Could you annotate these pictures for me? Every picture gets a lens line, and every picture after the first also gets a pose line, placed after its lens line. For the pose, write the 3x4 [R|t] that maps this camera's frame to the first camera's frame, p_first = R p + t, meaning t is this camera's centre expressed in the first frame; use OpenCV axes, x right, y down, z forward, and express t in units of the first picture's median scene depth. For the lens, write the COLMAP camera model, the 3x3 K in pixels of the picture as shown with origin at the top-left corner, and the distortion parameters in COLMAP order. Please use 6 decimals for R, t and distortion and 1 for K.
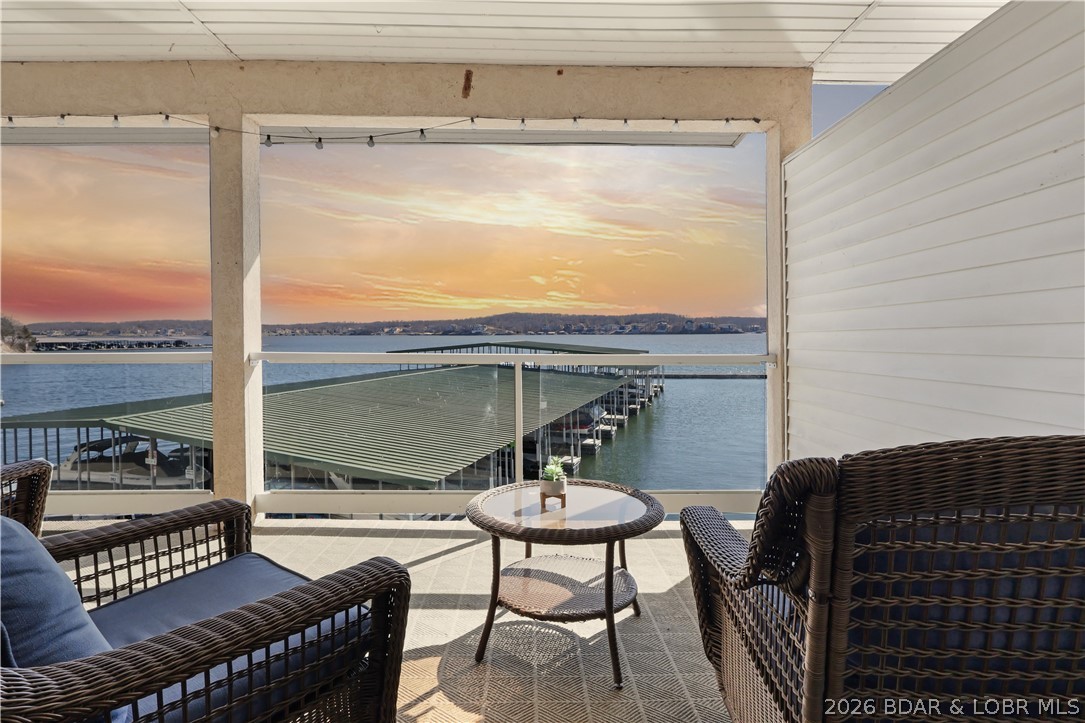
lens RADIAL K [[513.0, 0, 539.7], [0, 513.0, 343.5], [0, 0, 1]] dist [0.000450, 0.000842]
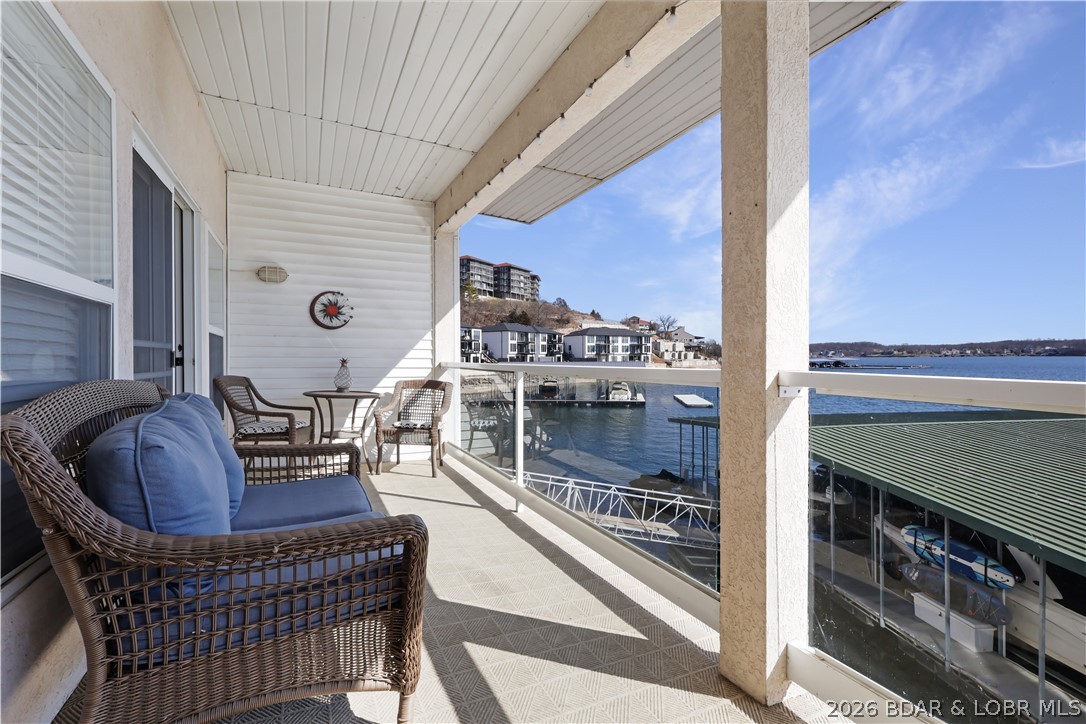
lens RADIAL K [[505.9, 0, 543.0], [0, 505.9, 362.0], [0, 0, 1]] dist [0.001394, 0.000606]
pose [[0.420520, 0.008696, -0.907242, -0.199950], [-0.012641, 0.999913, 0.003725, 0.009132], [0.907195, 0.009902, 0.420593, 0.572116]]
